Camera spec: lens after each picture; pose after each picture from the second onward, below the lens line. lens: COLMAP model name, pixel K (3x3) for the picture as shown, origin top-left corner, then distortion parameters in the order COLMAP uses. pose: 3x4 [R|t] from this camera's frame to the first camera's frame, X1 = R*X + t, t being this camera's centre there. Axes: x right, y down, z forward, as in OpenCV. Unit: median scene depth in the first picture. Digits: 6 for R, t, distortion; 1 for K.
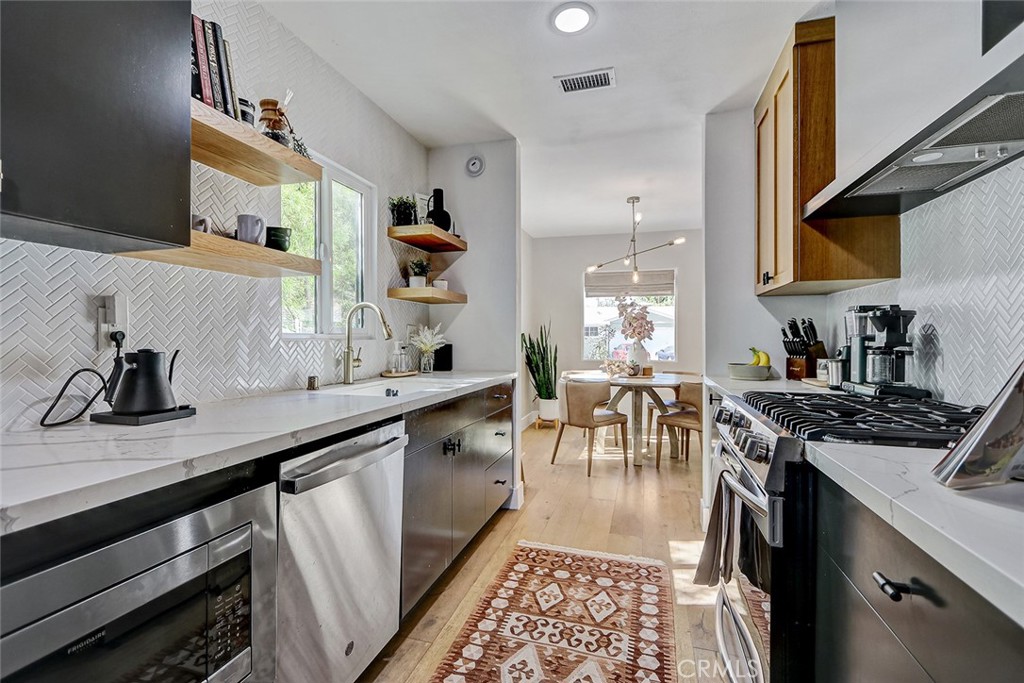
lens RADIAL K [[453.7, 0, 507.1], [0, 453.7, 339.0], [0, 0, 1]] dist [0.001548, 0.000176]
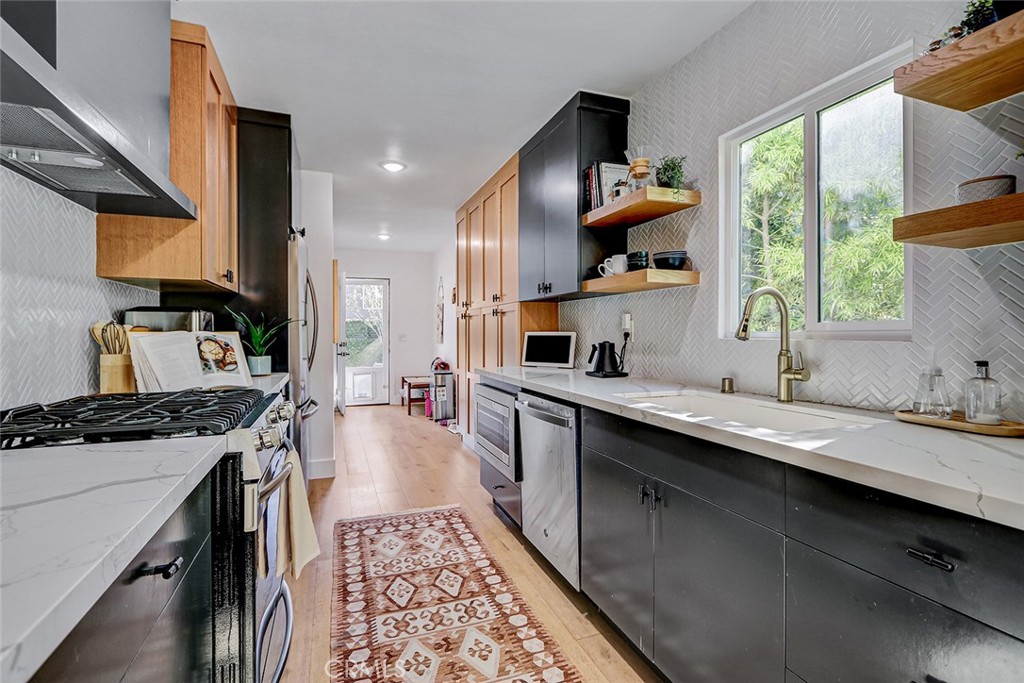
lens RADIAL K [[469.4, 0, 512.0], [0, 469.4, 337.5], [0, 0, 1]] dist [0.002165, 0.000007]
pose [[-0.785361, 0.004637, -0.619020, 0.463095], [-0.003611, 0.999921, 0.012073, -0.009989], [0.619027, 0.011717, -0.785282, 1.355461]]
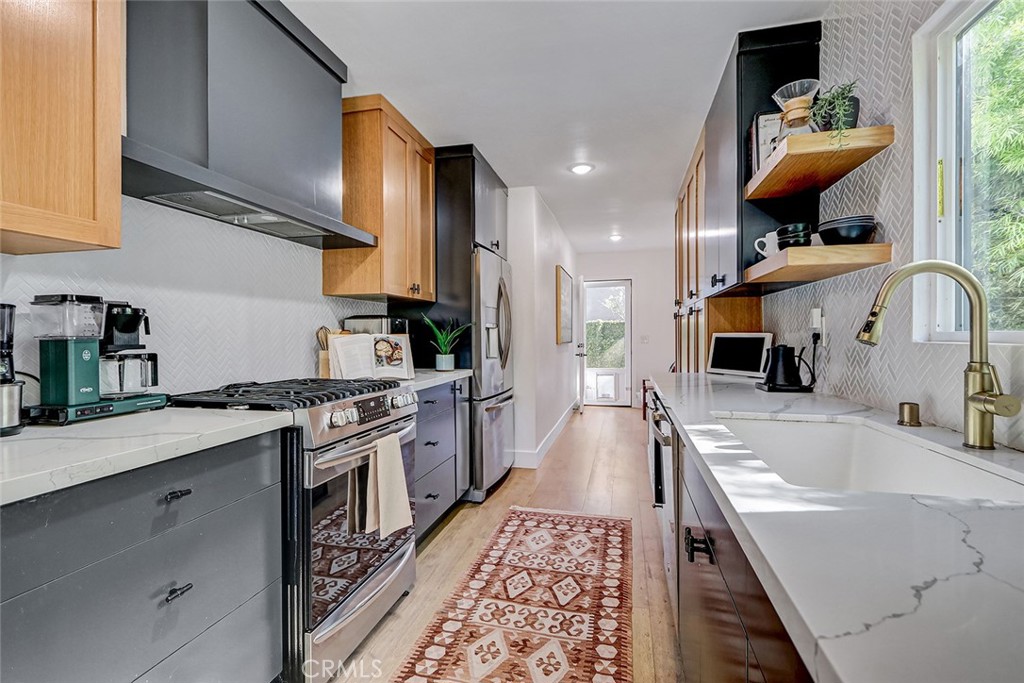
lens RADIAL K [[476.1, 0, 512.0], [0, 476.1, 341.5], [0, 0, 1]] dist [-0.000159, -0.000353]
pose [[-0.998064, 0.001554, -0.062173, 0.126817], [0.000439, 0.999839, 0.017953, -0.010562], [0.062191, 0.017891, -0.997904, 1.463487]]
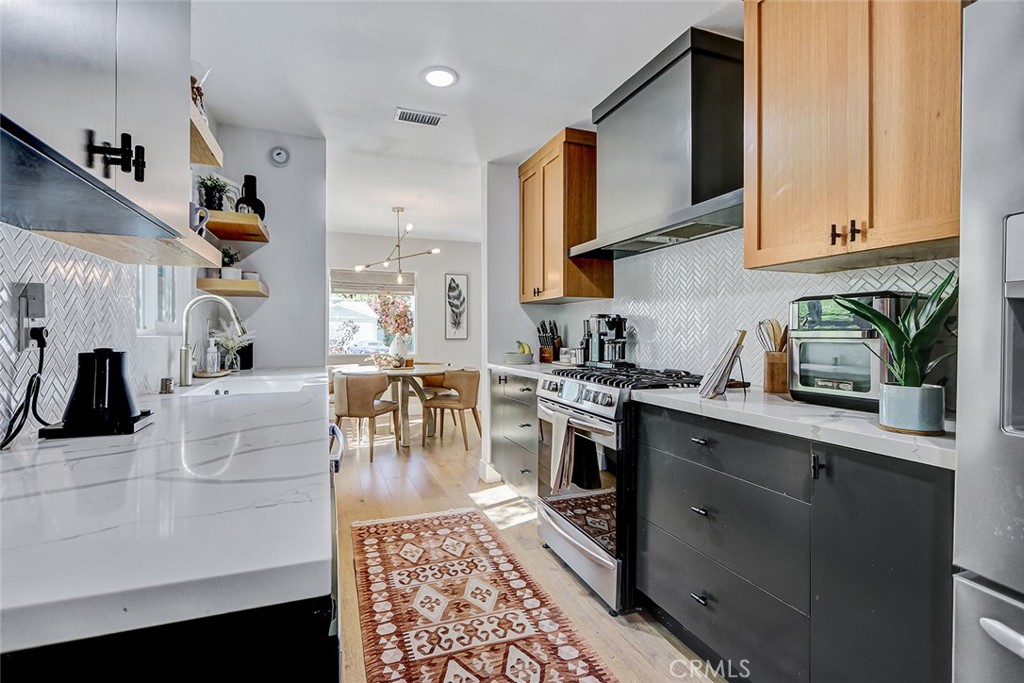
lens RADIAL K [[457.8, 0, 490.6], [0, 457.8, 332.8], [0, 0, 1]] dist [0.012574, -0.000031]
pose [[0.804994, 0.000861, 0.593283, -0.415647], [0.000649, 0.999997, -0.002332, -0.002430], [-0.593283, 0.002262, 0.804991, -0.079864]]
